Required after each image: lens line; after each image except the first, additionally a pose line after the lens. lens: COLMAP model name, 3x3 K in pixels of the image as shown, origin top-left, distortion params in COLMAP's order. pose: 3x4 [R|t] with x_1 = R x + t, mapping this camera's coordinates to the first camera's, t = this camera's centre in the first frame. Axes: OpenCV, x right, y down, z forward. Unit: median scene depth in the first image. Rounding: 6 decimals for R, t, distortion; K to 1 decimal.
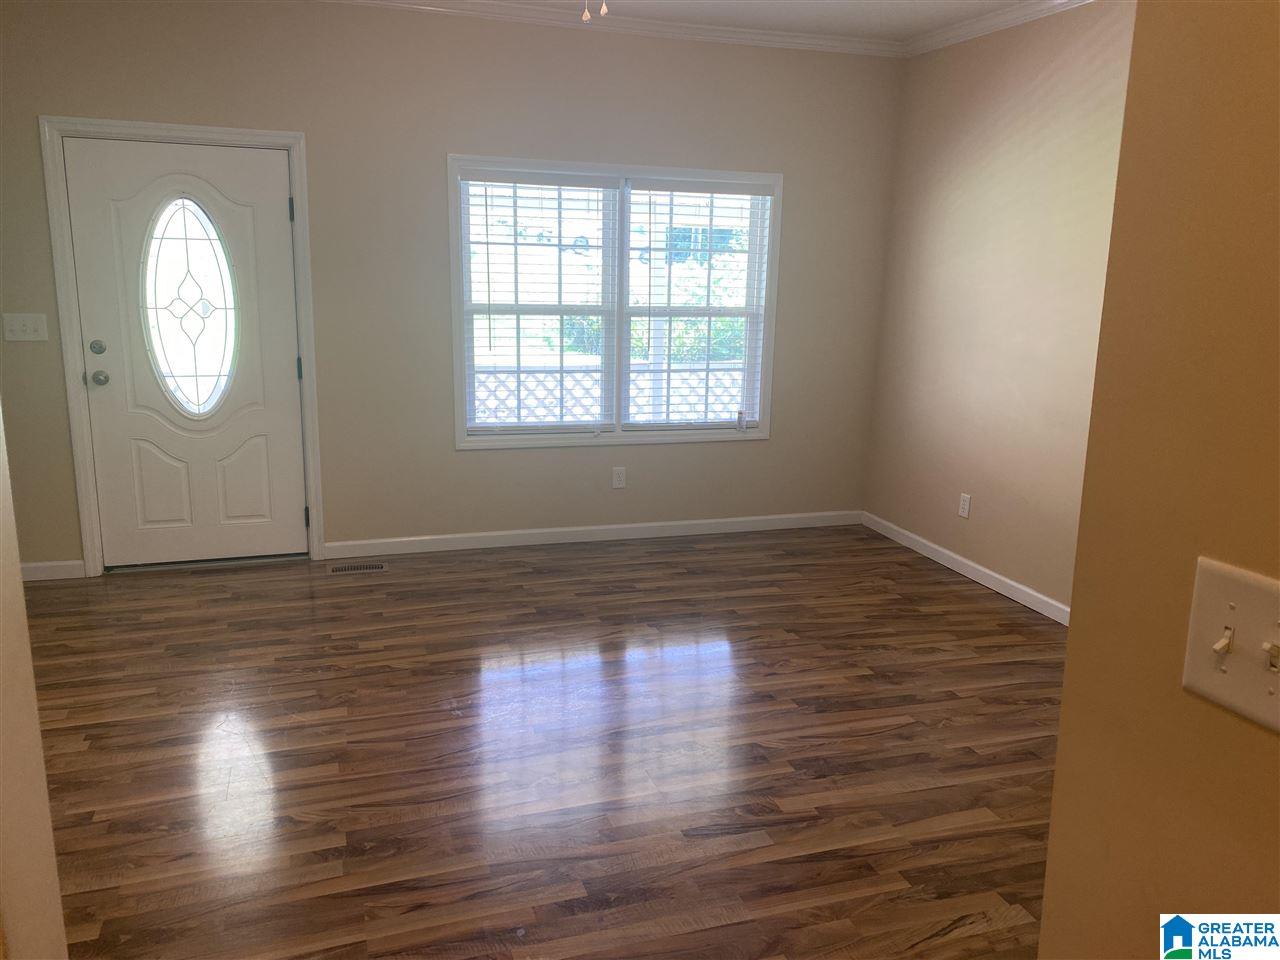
lens RADIAL K [[965.8, 0, 640.0], [0, 965.8, 480.0], [0, 0, 1]] dist [0.003885, 0.002903]
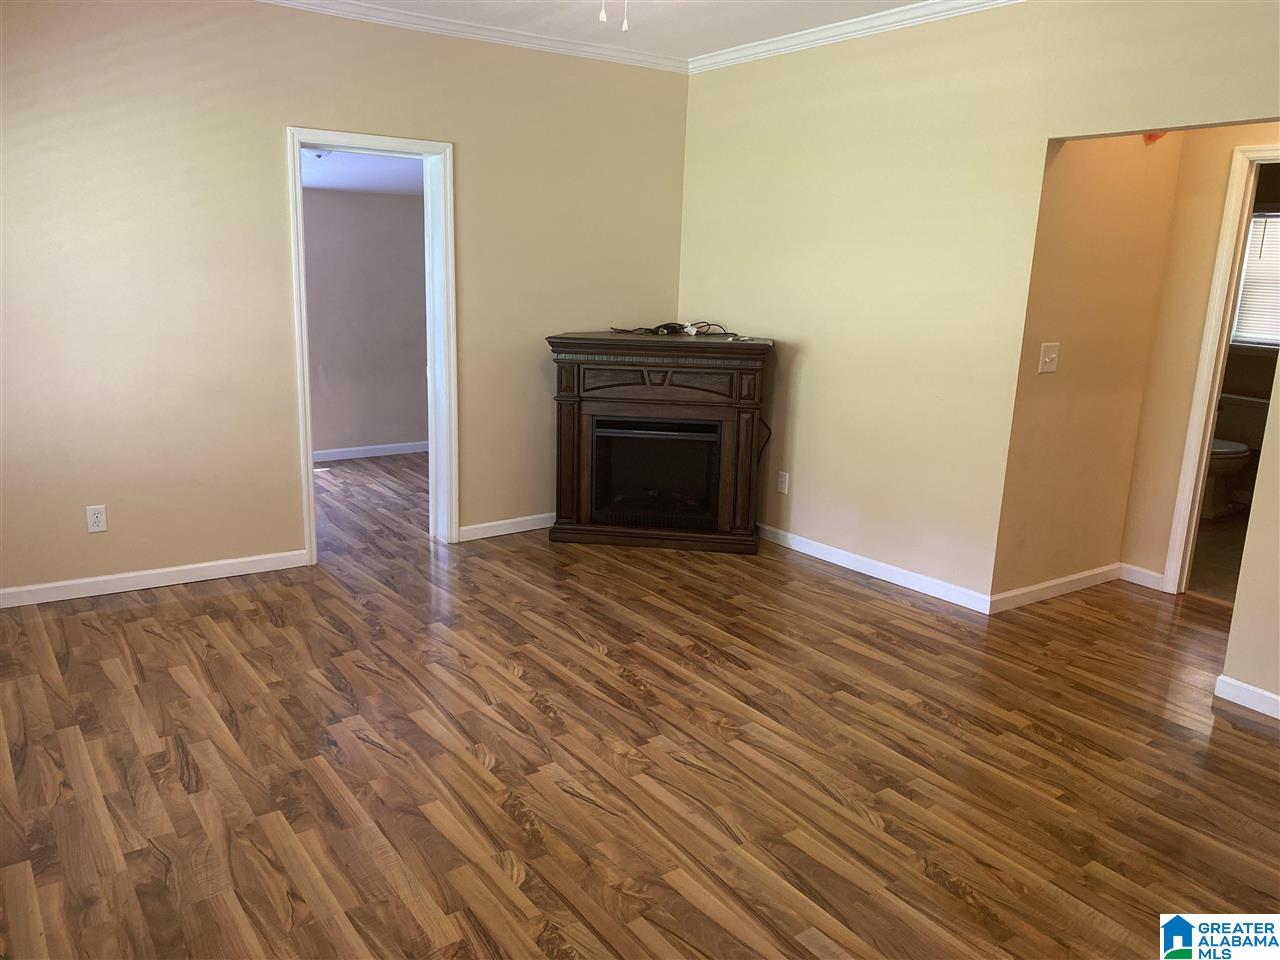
lens RADIAL K [[975.0, 0, 640.0], [0, 975.0, 480.0], [0, 0, 1]] dist [0.030565, -0.001611]
pose [[-0.291555, -0.245424, 0.924534, -0.755732], [0.171305, 0.937503, 0.302889, -0.234158], [-0.941090, 0.246687, -0.231292, 0.908998]]
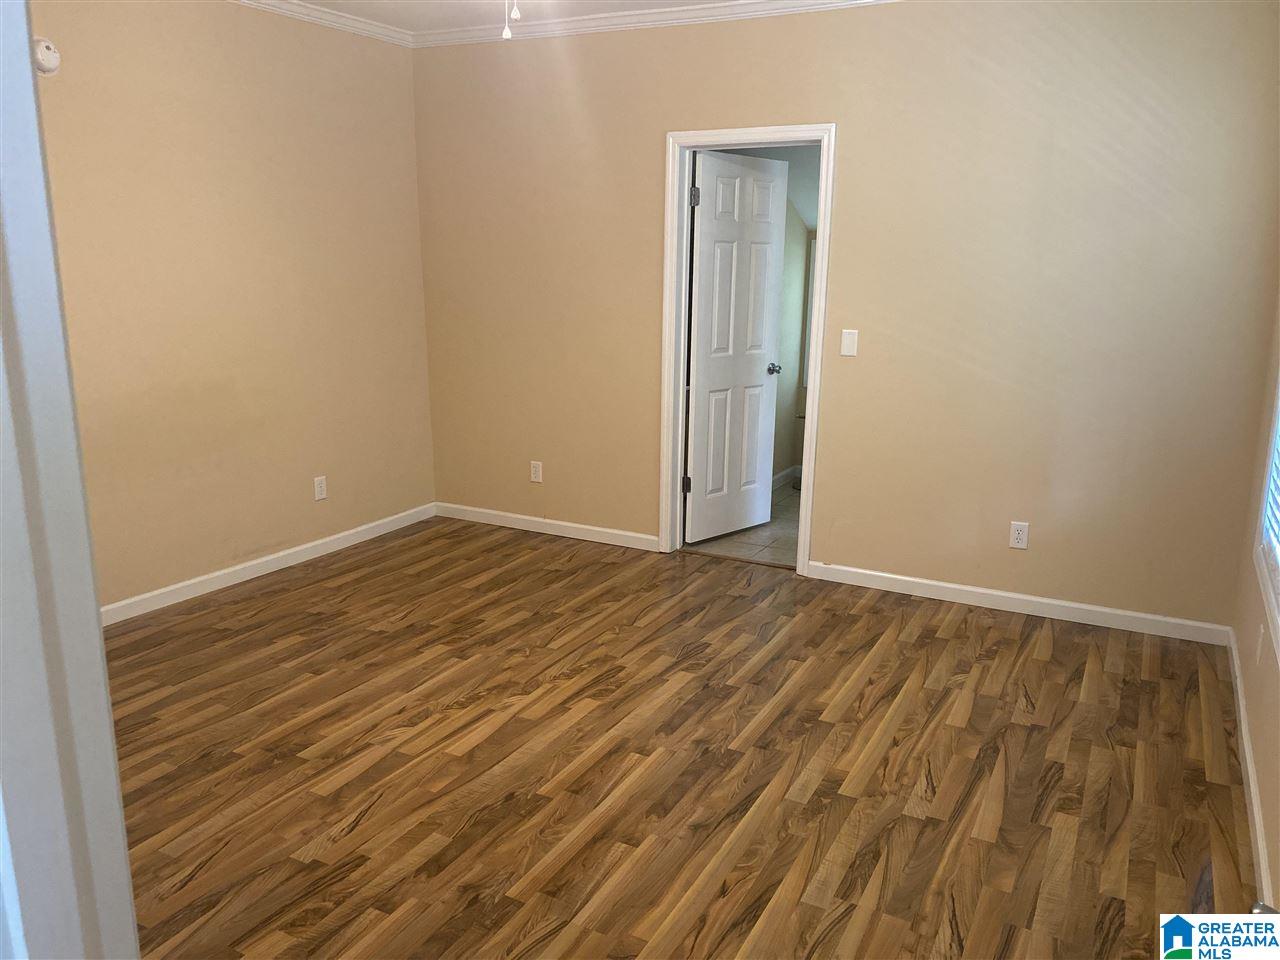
lens RADIAL K [[975.0, 0, 640.0], [0, 975.0, 480.0], [0, 0, 1]] dist [0.030565, -0.001611]
pose [[-0.726685, 0.127271, -0.675078, 0.661434], [-0.183350, 0.911110, 0.369136, -0.295962], [0.662051, 0.392021, -0.638755, 1.288806]]
